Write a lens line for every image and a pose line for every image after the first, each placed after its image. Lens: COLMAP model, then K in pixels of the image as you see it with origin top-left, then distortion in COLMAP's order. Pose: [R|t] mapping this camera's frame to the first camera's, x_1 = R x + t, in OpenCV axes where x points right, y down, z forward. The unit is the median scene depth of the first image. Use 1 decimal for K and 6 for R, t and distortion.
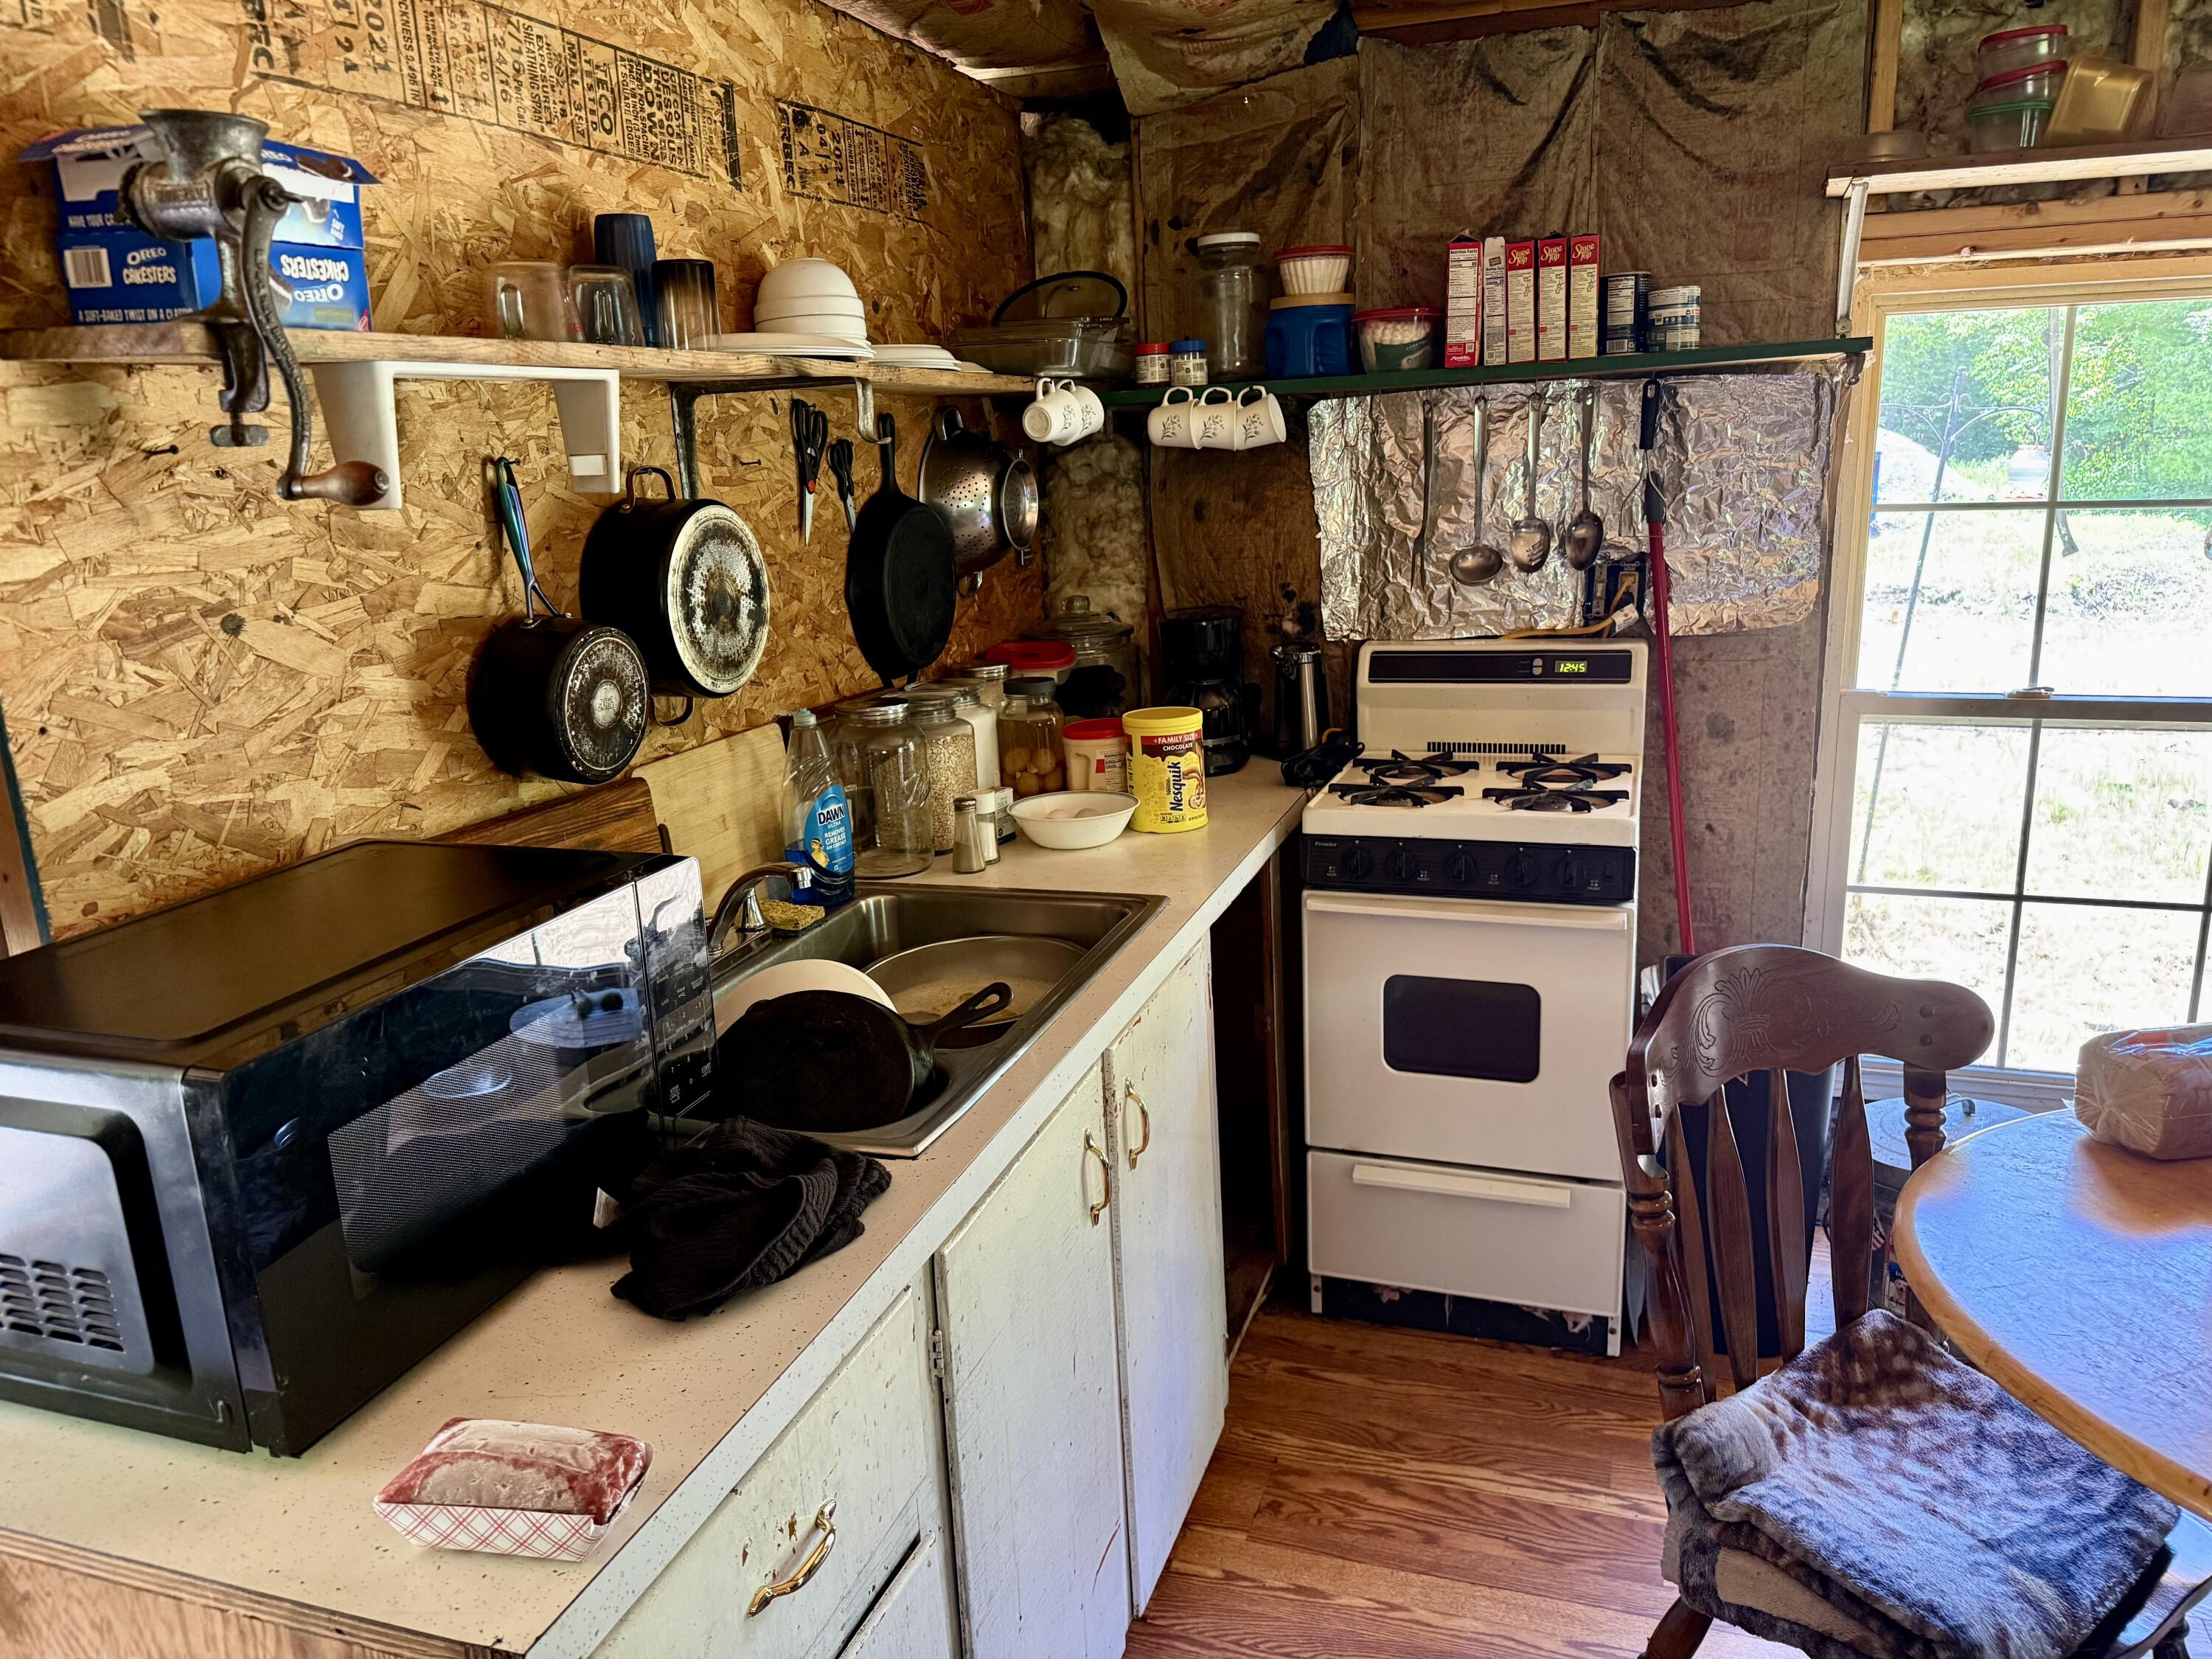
lens RADIAL K [[1568.1, 0, 1102.2], [0, 1568.1, 836.7], [0, 0, 1]] dist [0.030464, -0.055233]
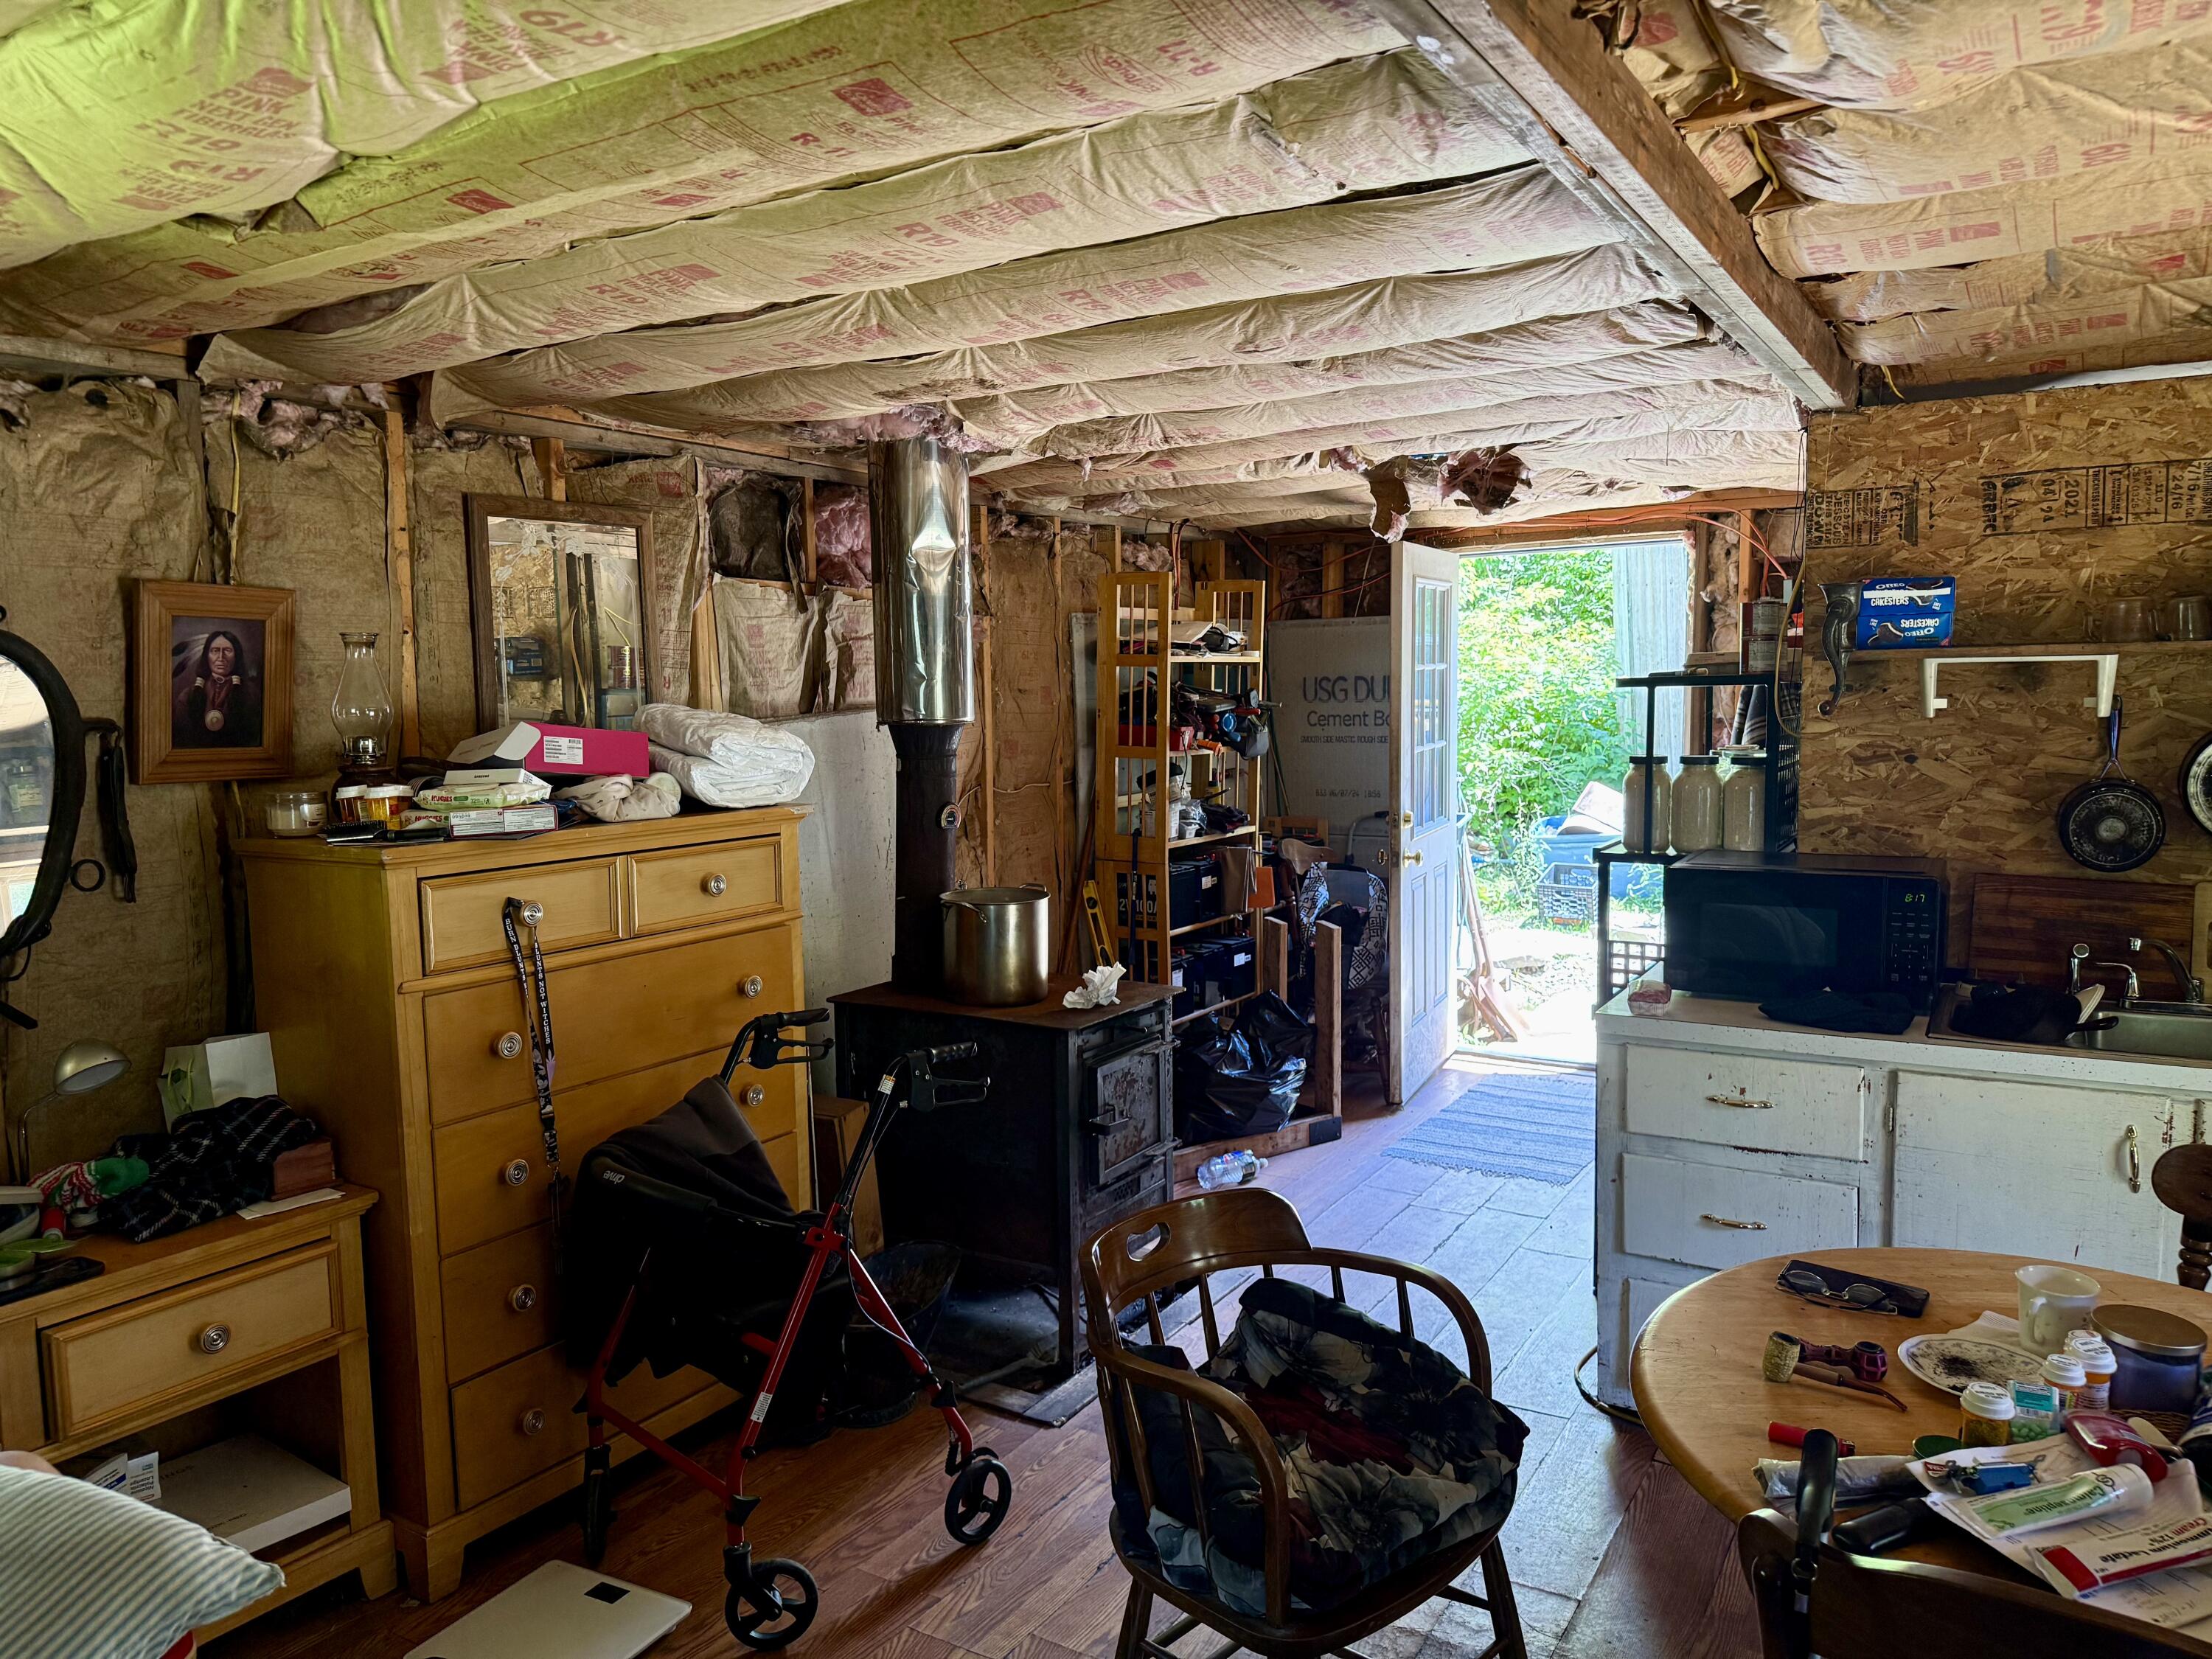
lens RADIAL K [[1568.1, 0, 1109.2], [0, 1568.1, 833.8], [0, 0, 1]] dist [0.030464, -0.055233]
pose [[-0.233235, 0.128359, -0.963911, 0.797455], [-0.213275, 0.960363, 0.179492, -0.073734], [0.948744, 0.247442, -0.196615, 0.119823]]
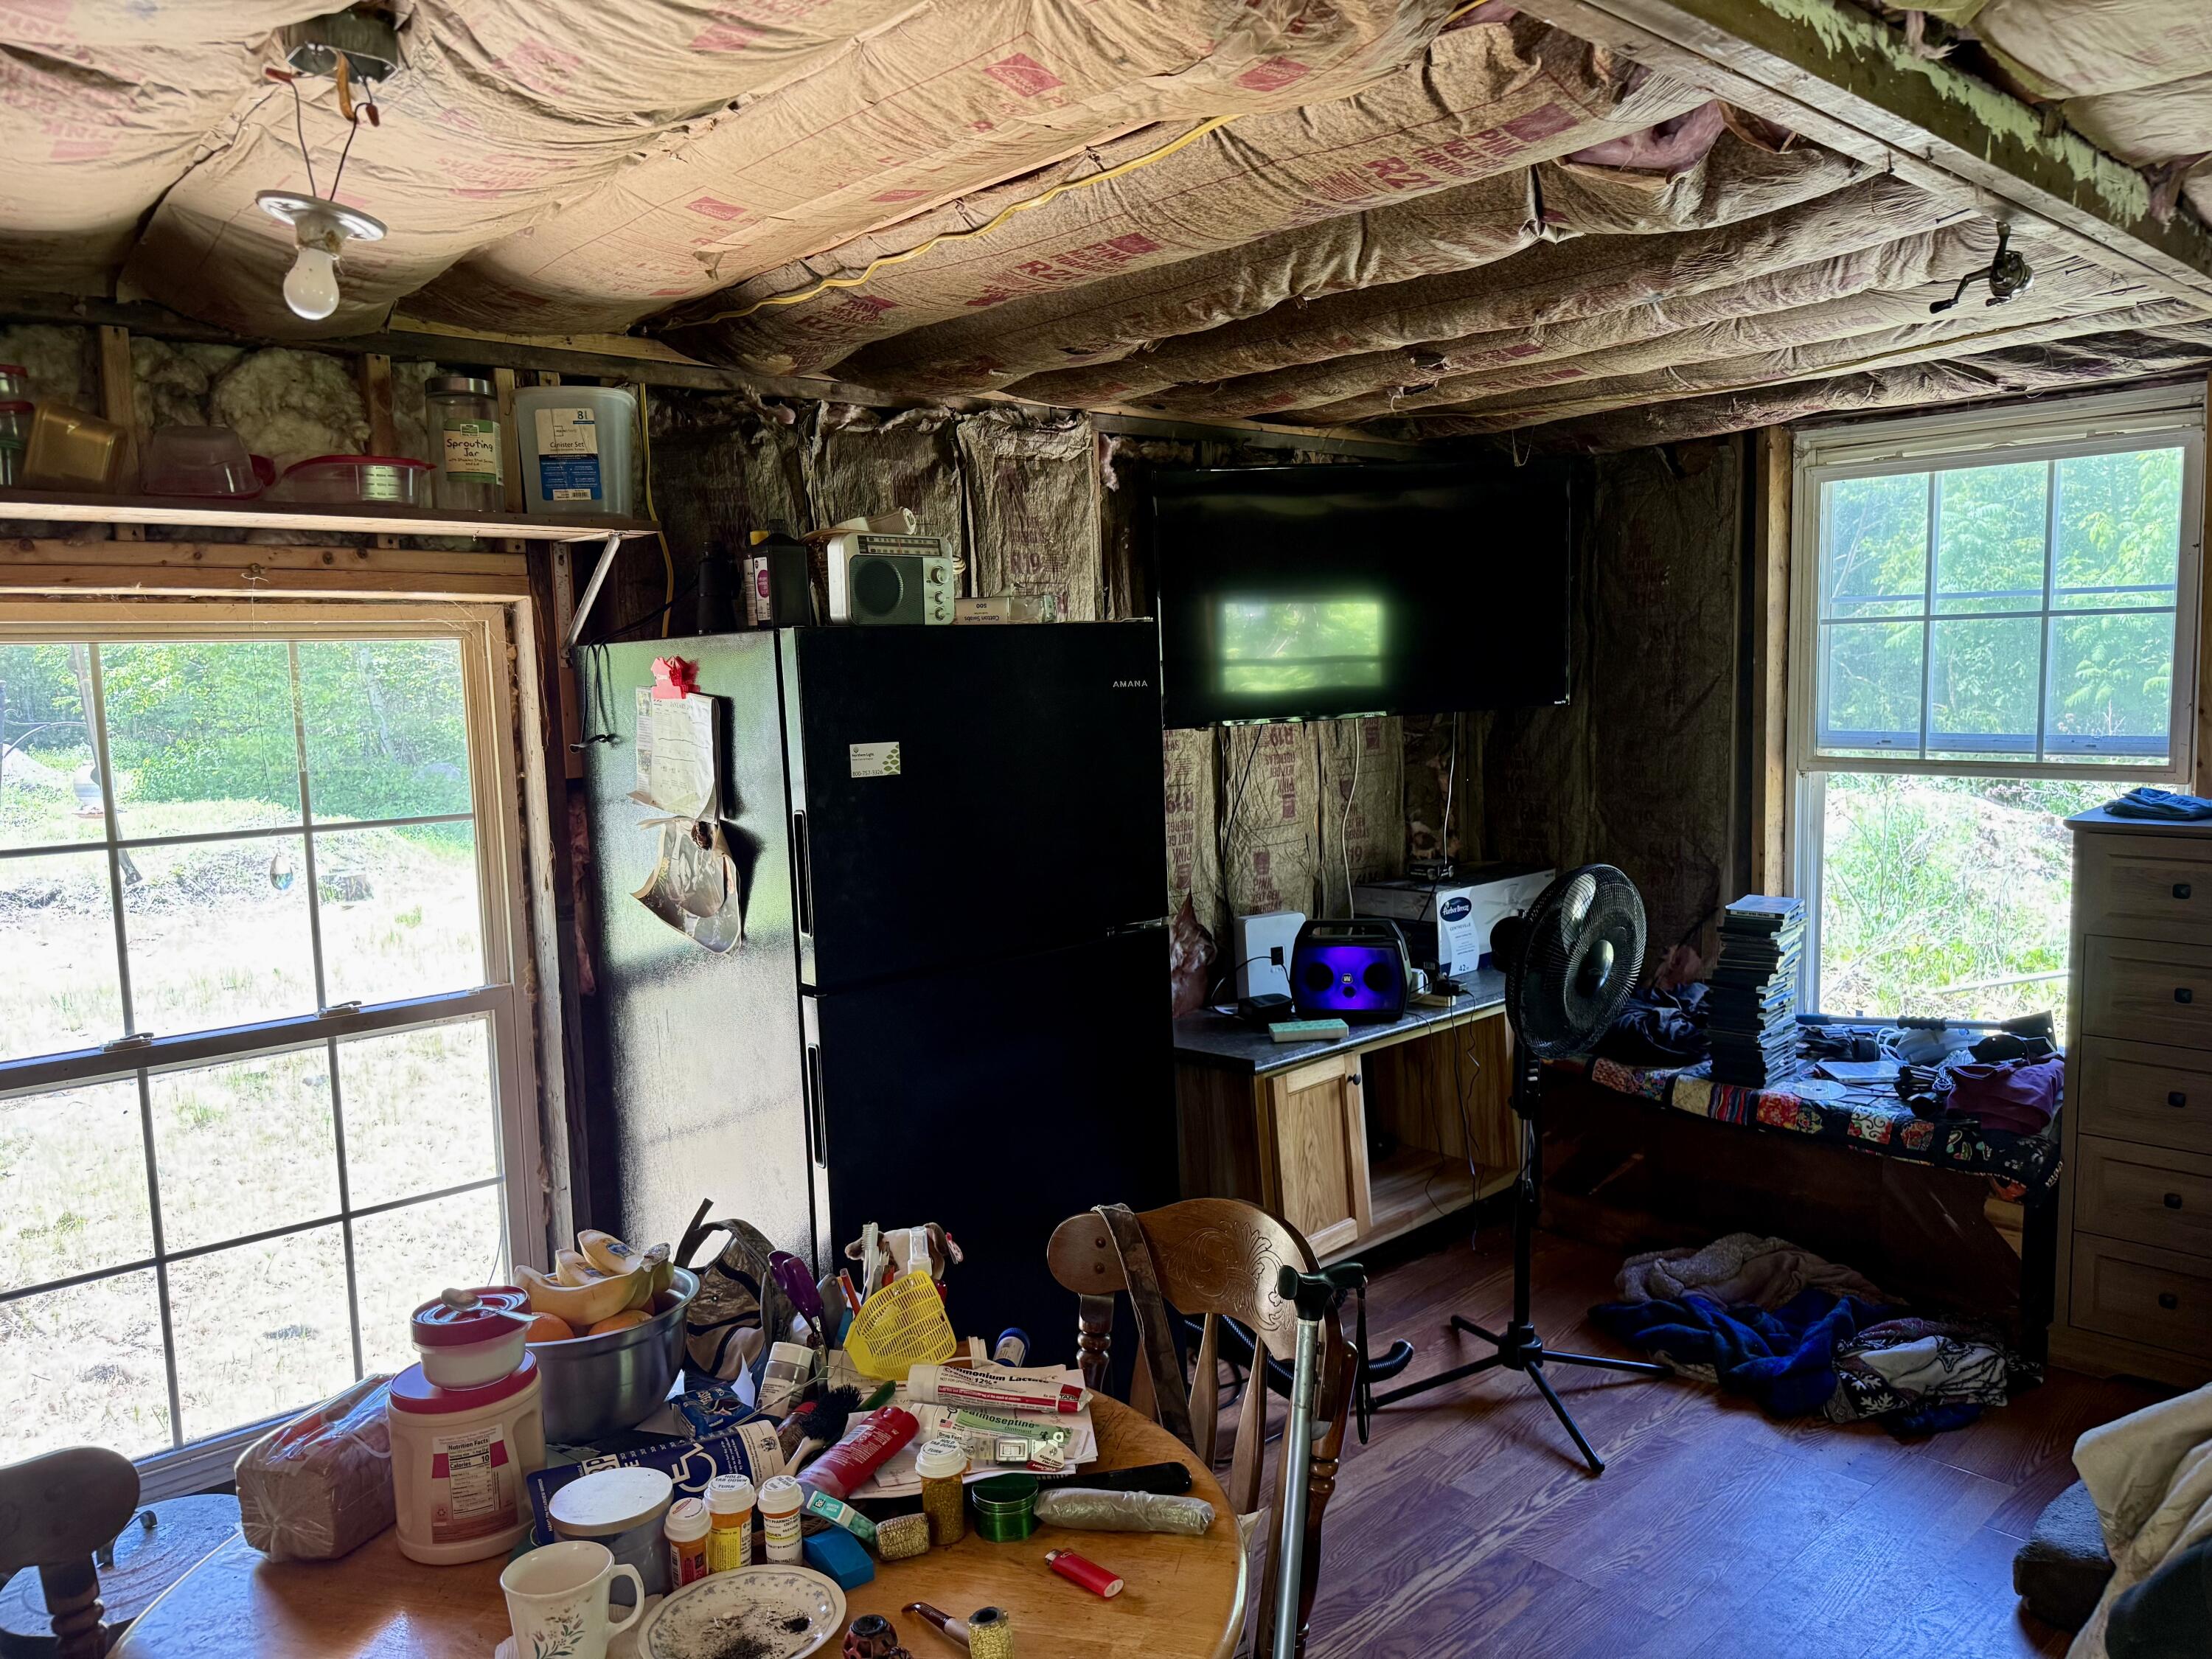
lens RADIAL K [[1568.1, 0, 1100.2], [0, 1568.1, 851.5], [0, 0, 1]] dist [0.030464, -0.055233]
pose [[0.474597, -0.078745, 0.876674, 0.065540], [0.218285, 0.975406, -0.030558, -0.057667], [-0.852707, 0.205868, 0.480113, 0.044782]]
